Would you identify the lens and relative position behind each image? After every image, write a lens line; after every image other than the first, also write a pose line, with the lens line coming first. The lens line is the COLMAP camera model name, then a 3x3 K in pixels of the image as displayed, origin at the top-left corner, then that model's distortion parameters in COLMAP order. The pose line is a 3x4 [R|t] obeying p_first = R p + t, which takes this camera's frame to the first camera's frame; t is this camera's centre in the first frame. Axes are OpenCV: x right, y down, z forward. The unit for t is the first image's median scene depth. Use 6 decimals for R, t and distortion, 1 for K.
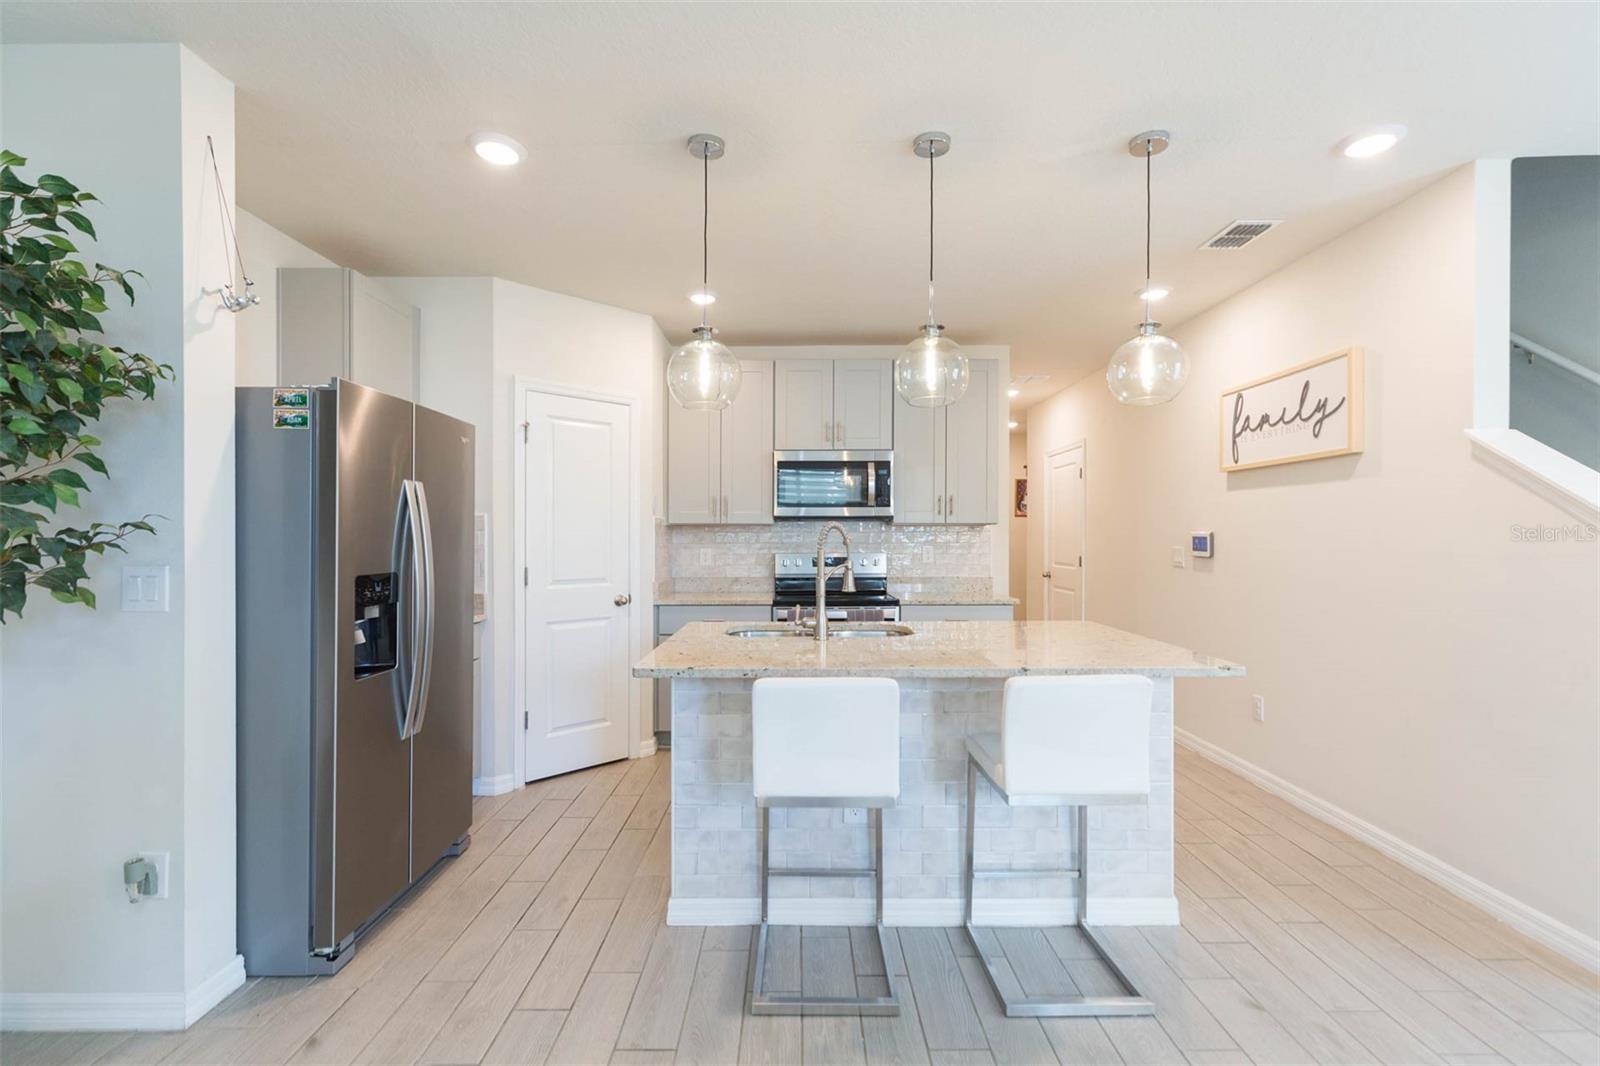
lens RADIAL K [[714.2, 0, 796.1], [0, 714.2, 575.1], [0, 0, 1]] dist [-0.003153, 0.000203]
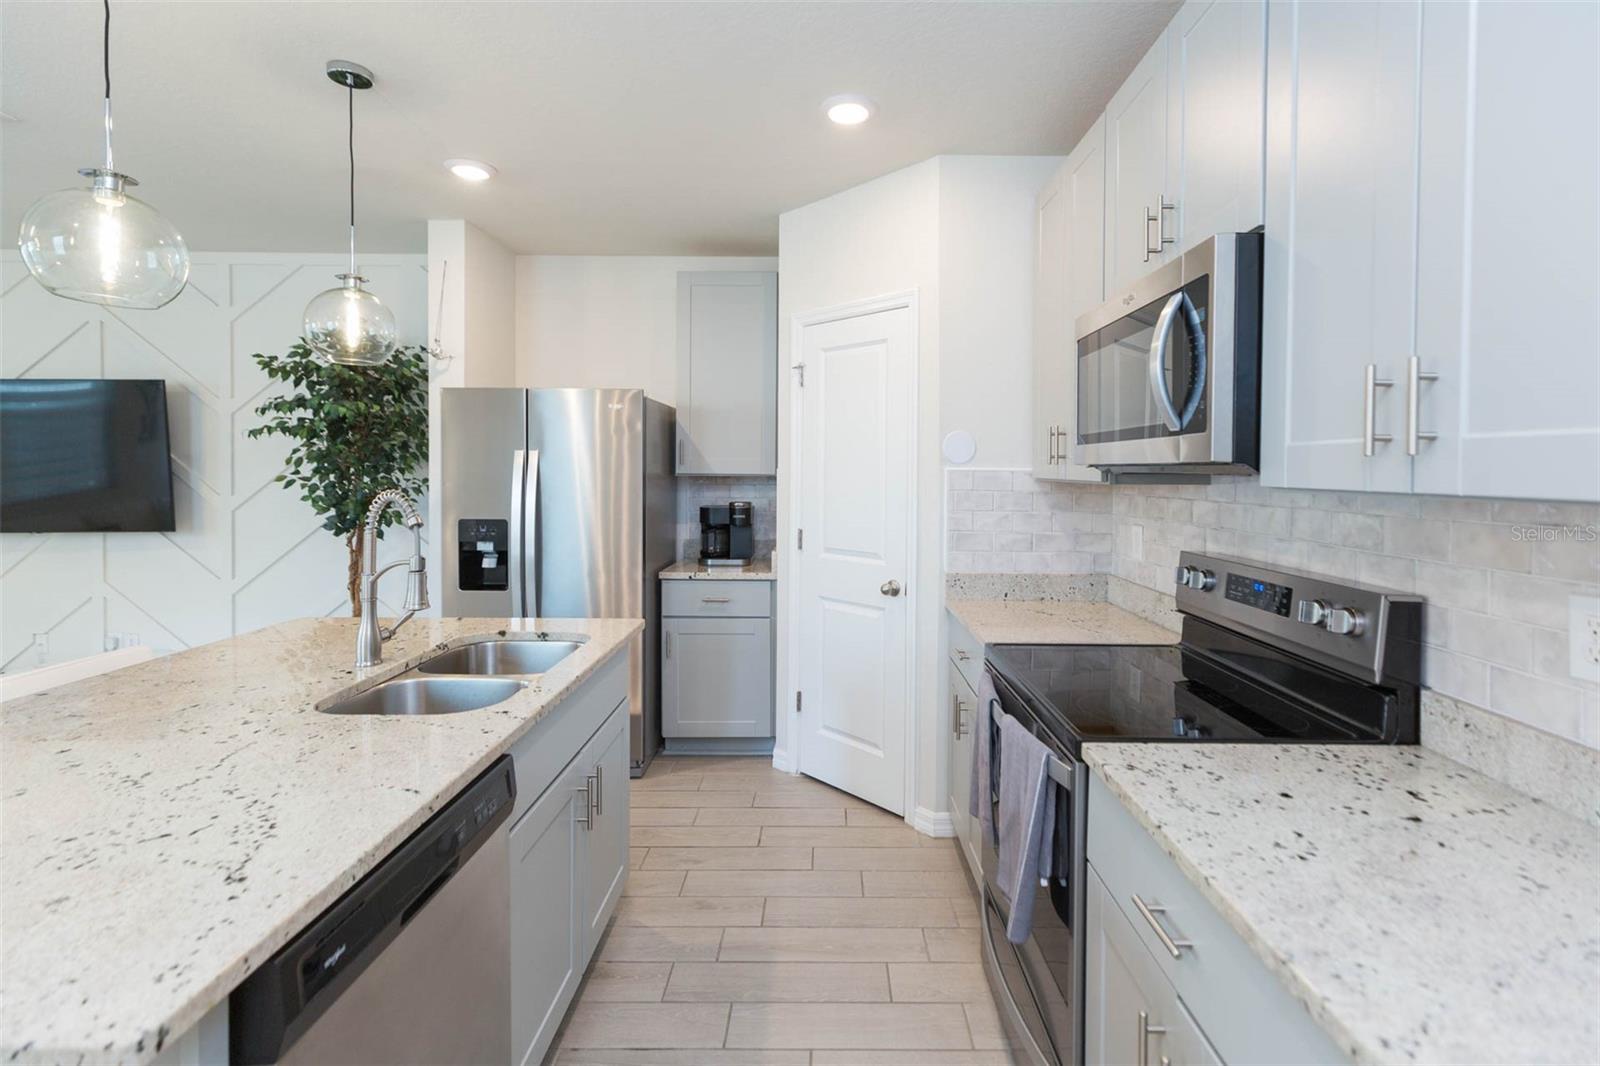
lens RADIAL K [[731.3, 0, 824.4], [0, 731.3, 510.4], [0, 0, 1]] dist [0.002072, -0.000020]
pose [[0.005910, 0.056640, -0.998377, 0.524595], [-0.058100, 0.996727, 0.056203, -0.087521], [0.998293, 0.057673, 0.009182, 1.033677]]
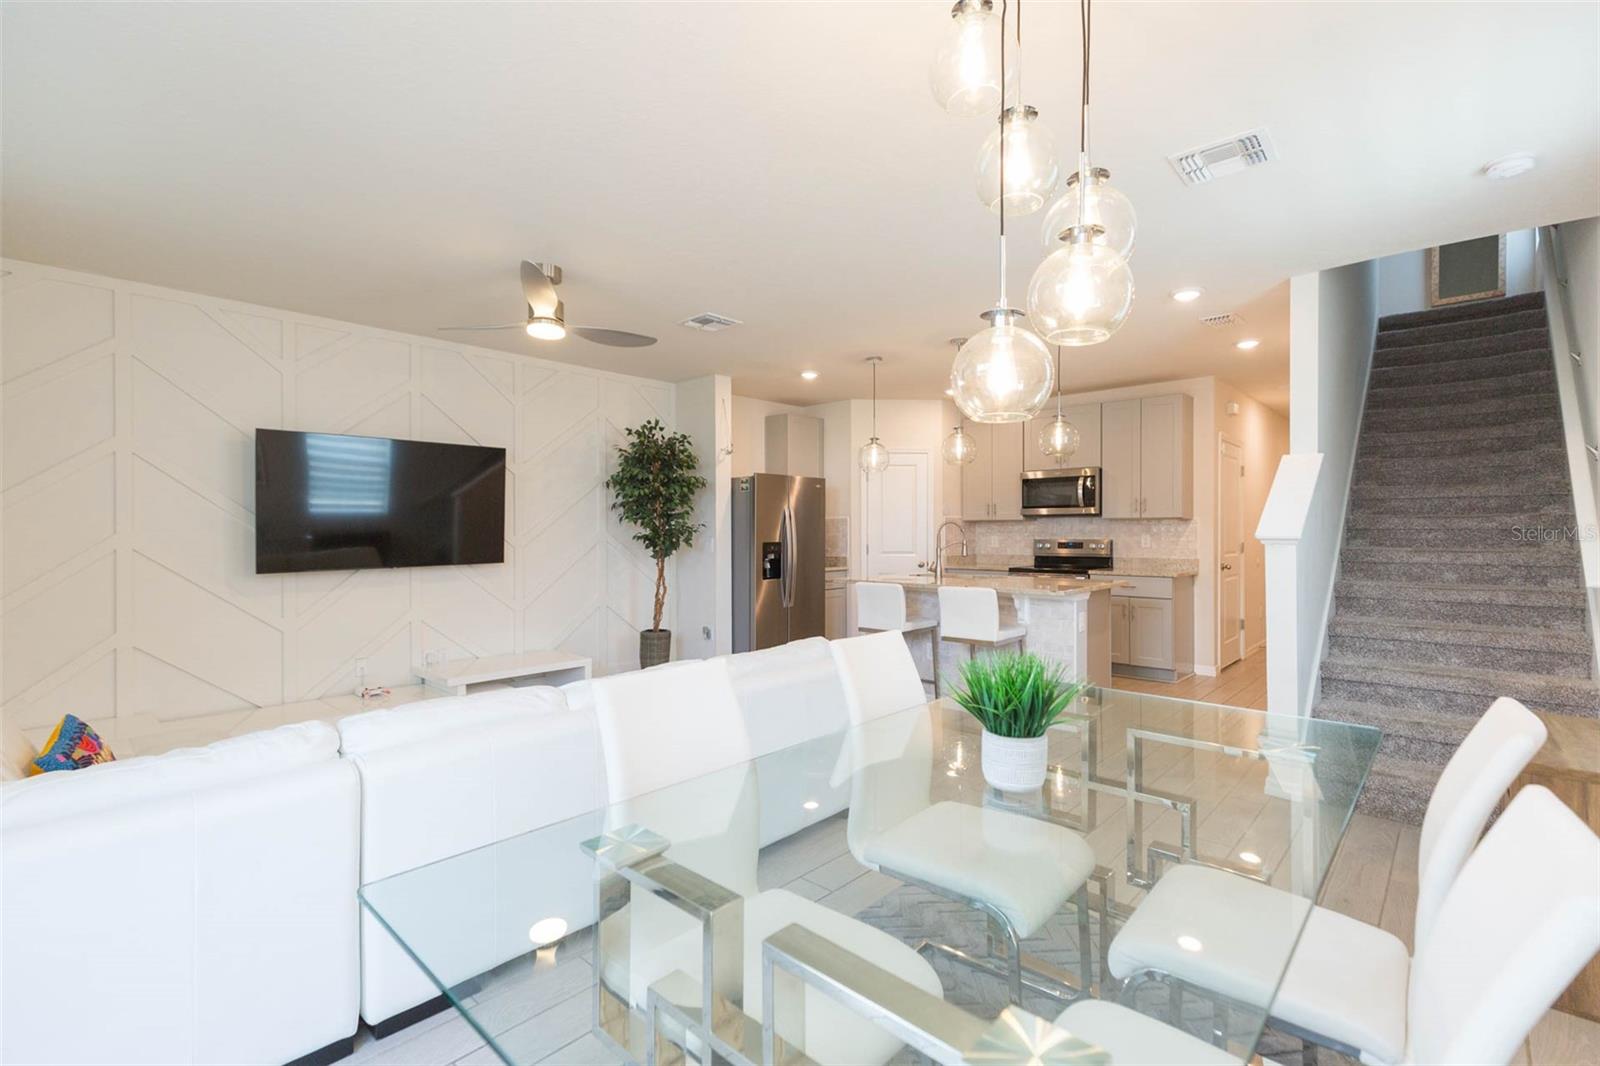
lens RADIAL K [[703.5, 0, 821.9], [0, 703.5, 524.5], [0, 0, 1]] dist [0.000499, 0.000049]
pose [[0.751020, -0.006876, -0.660243, 0.802348], [-0.032664, 0.998334, -0.047553, 0.030314], [0.659471, 0.057280, 0.749545, -0.523662]]
